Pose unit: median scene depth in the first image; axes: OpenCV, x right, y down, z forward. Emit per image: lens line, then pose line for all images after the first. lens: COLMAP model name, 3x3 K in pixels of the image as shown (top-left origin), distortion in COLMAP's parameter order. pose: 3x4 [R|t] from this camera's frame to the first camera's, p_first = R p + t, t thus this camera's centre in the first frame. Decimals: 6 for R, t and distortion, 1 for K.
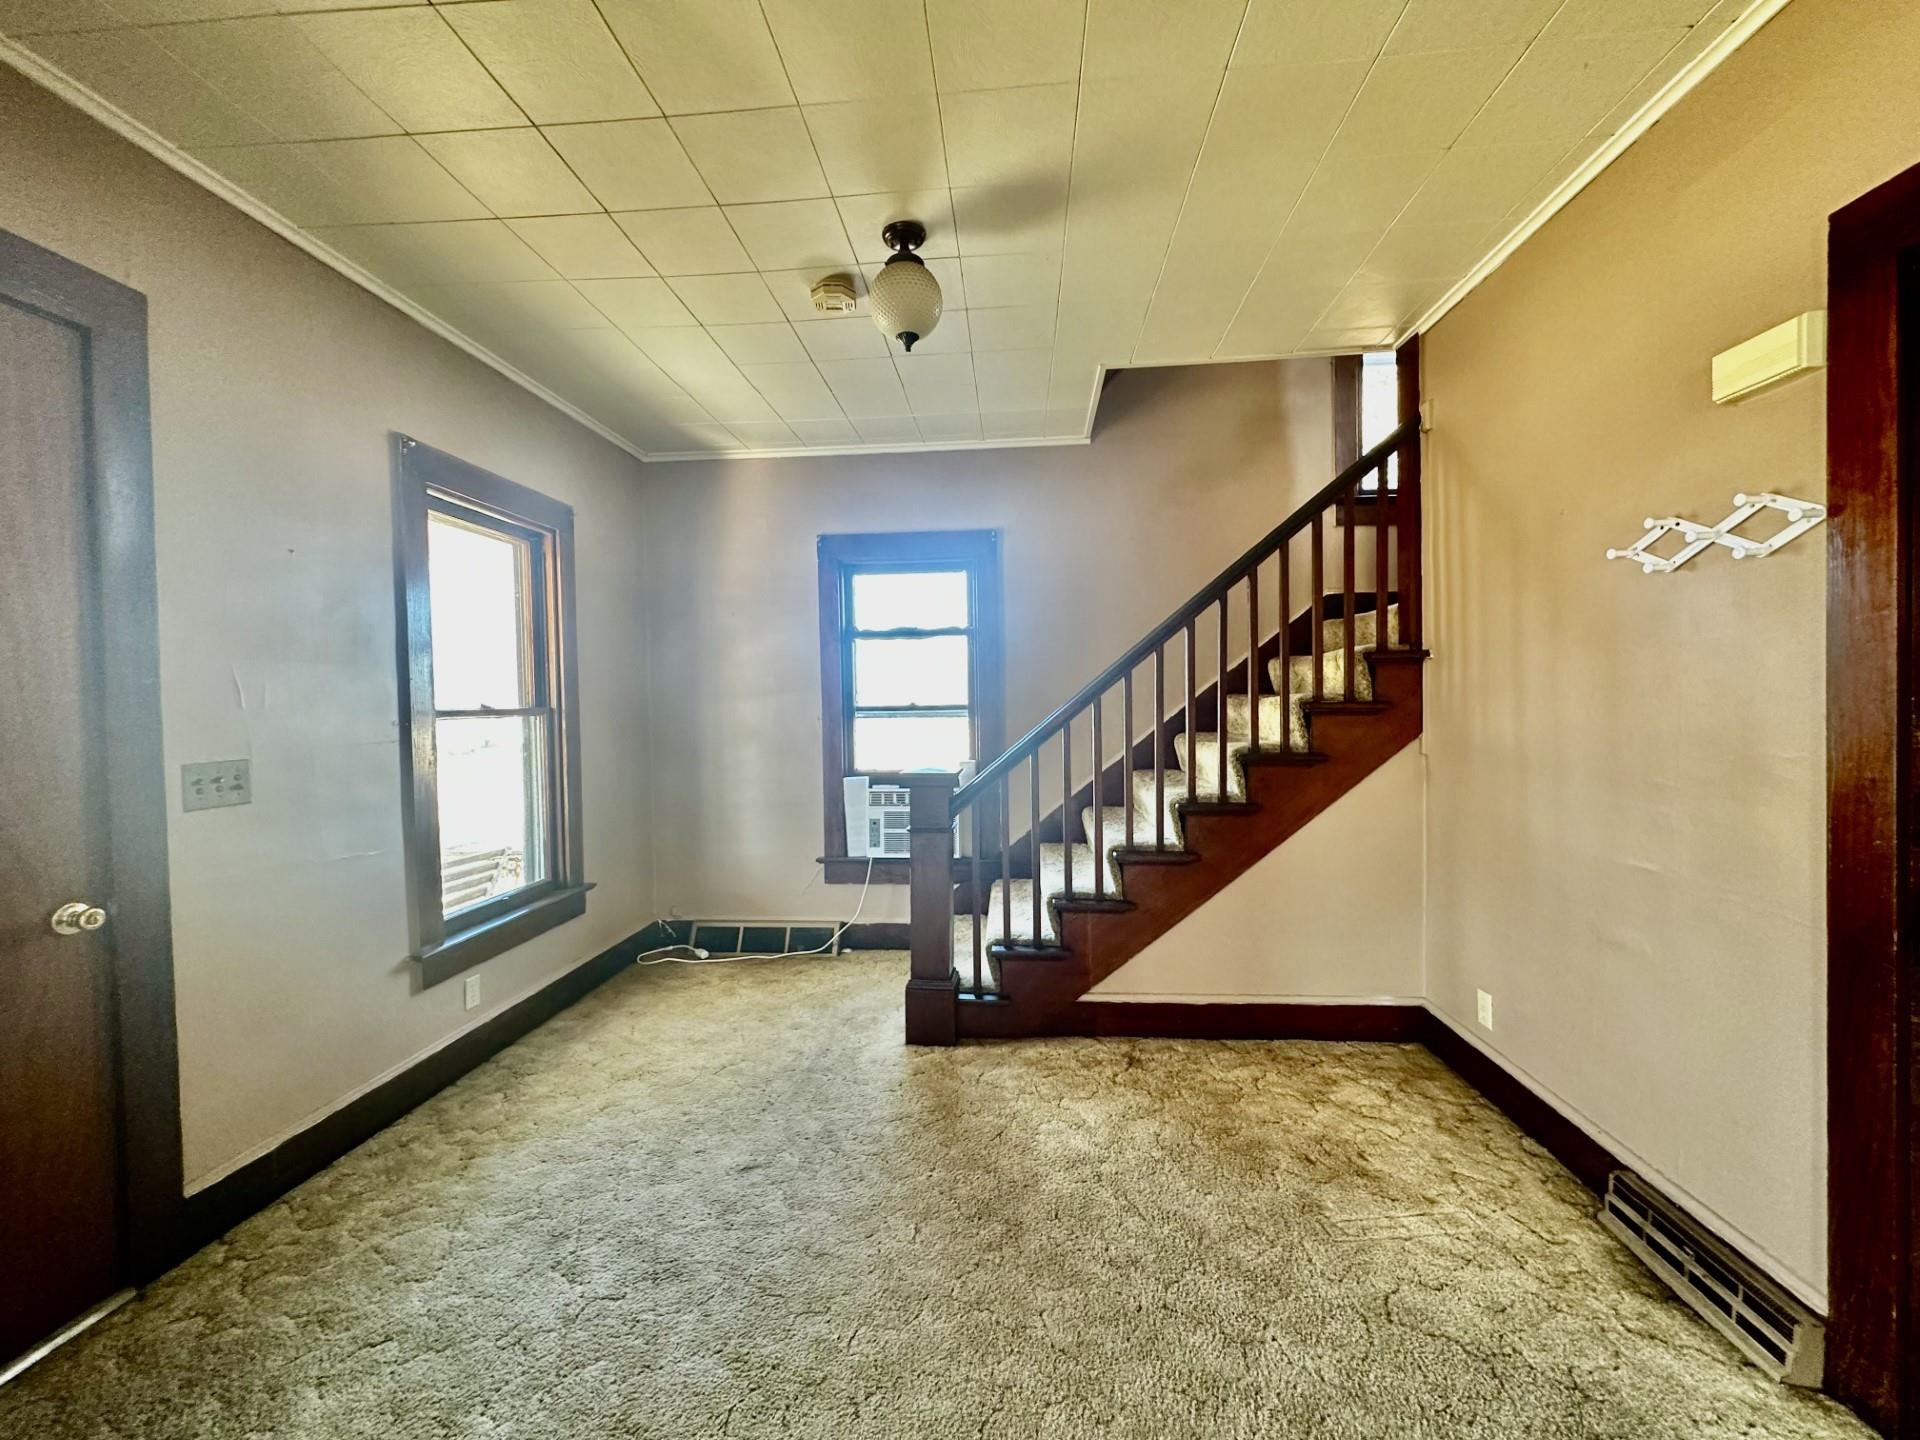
lens RADIAL K [[763.9, 0, 955.7], [0, 763.9, 715.0], [0, 0, 1]] dist [-0.001191, 0.000876]
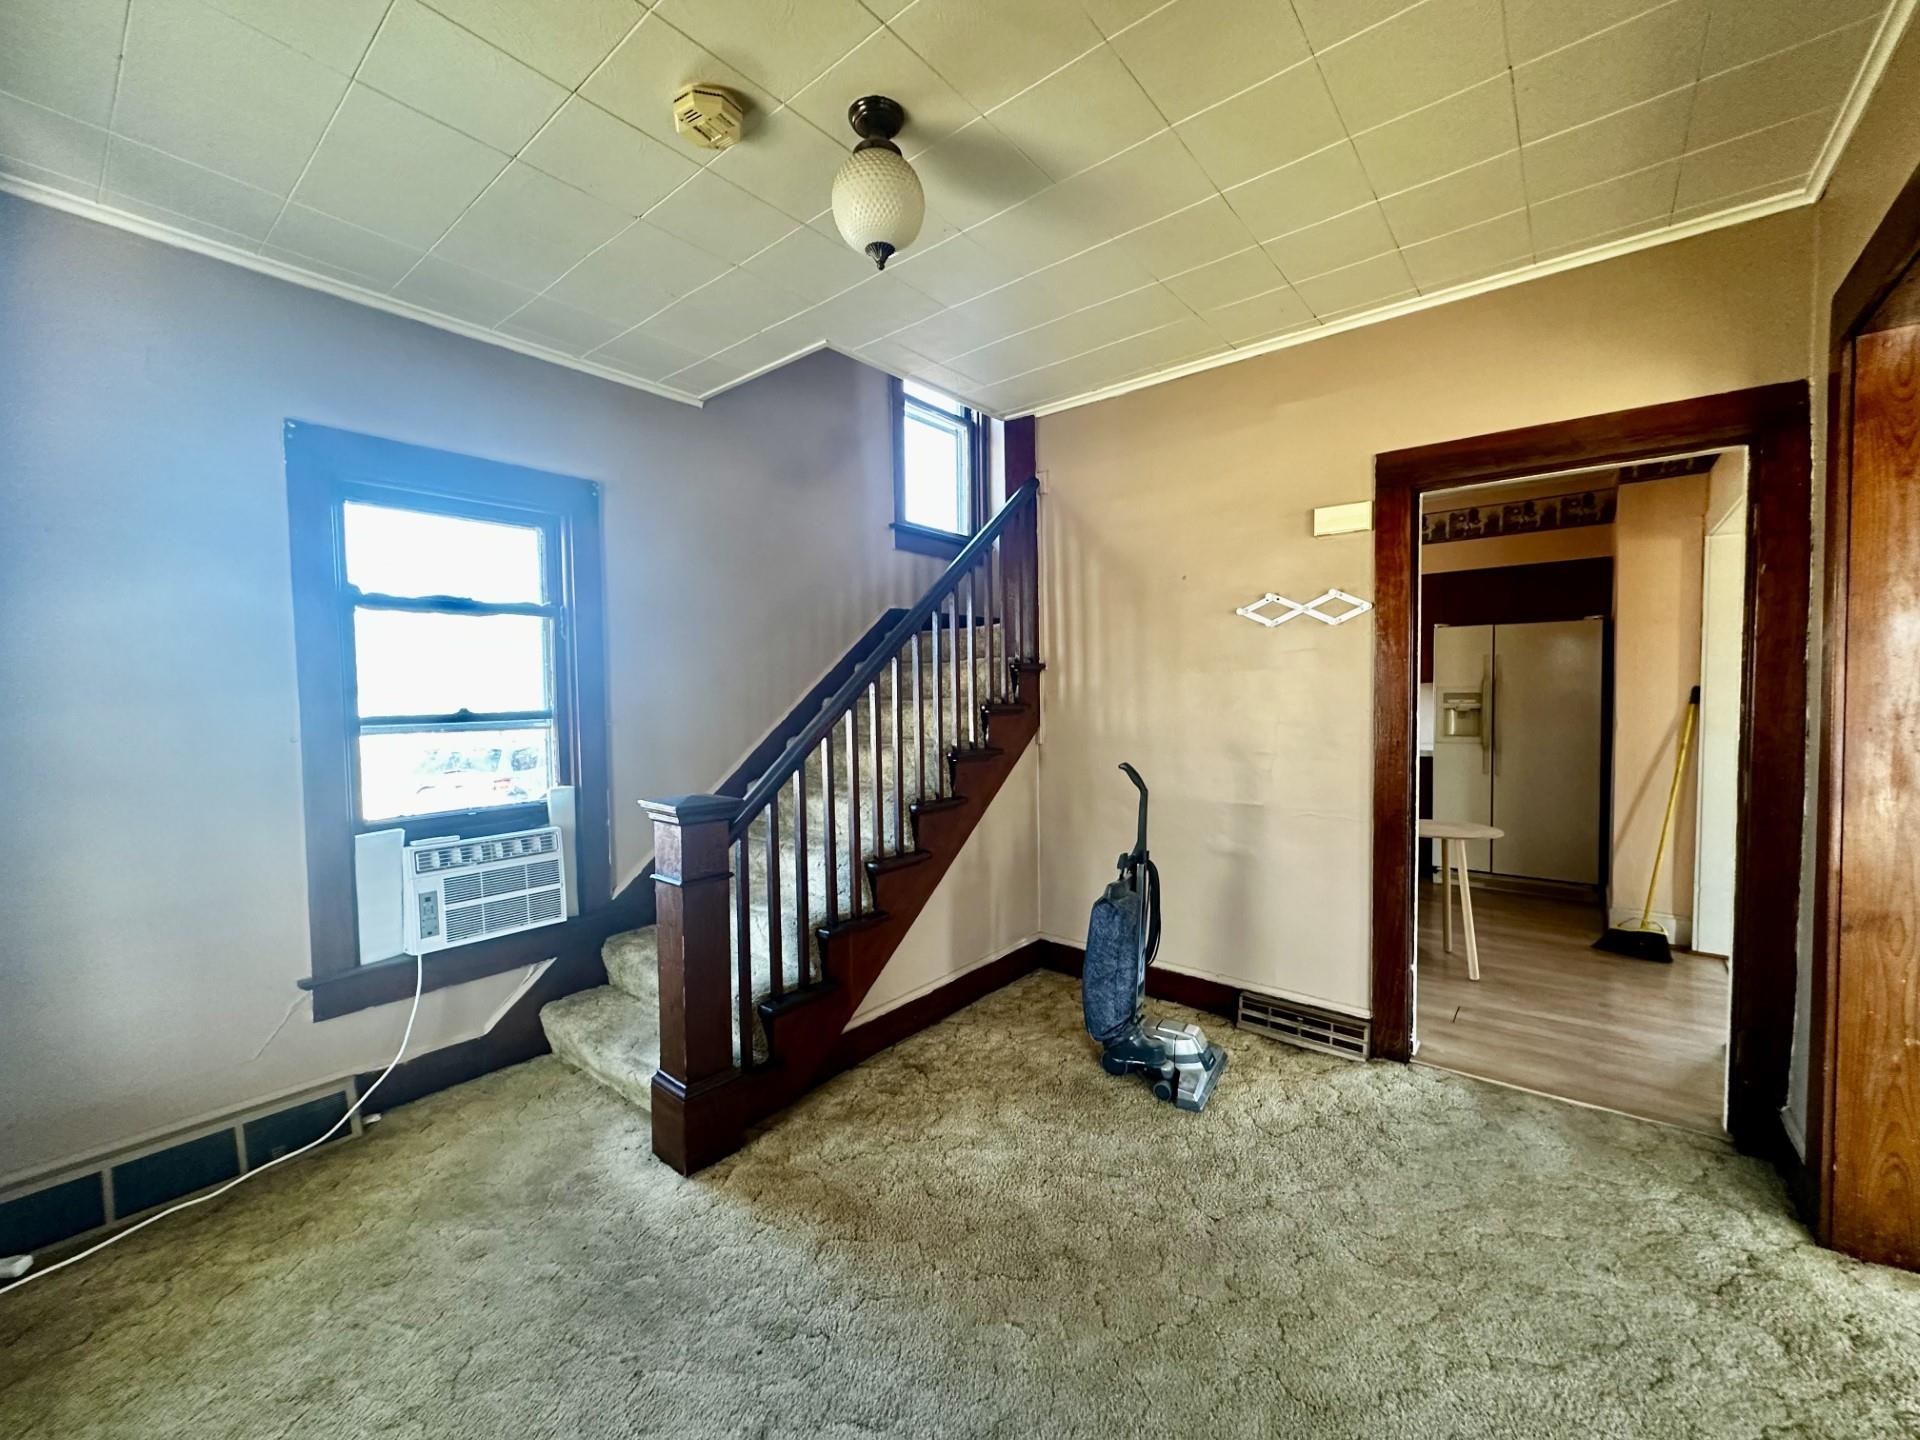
lens RADIAL K [[763.9, 0, 954.2], [0, 763.9, 716.5], [0, 0, 1]] dist [-0.001191, 0.000876]
pose [[0.567239, -0.020998, 0.823286, -0.509388], [0.019857, 0.999733, 0.011817, -0.013389], [-0.823314, 0.009645, 0.567504, 0.367988]]
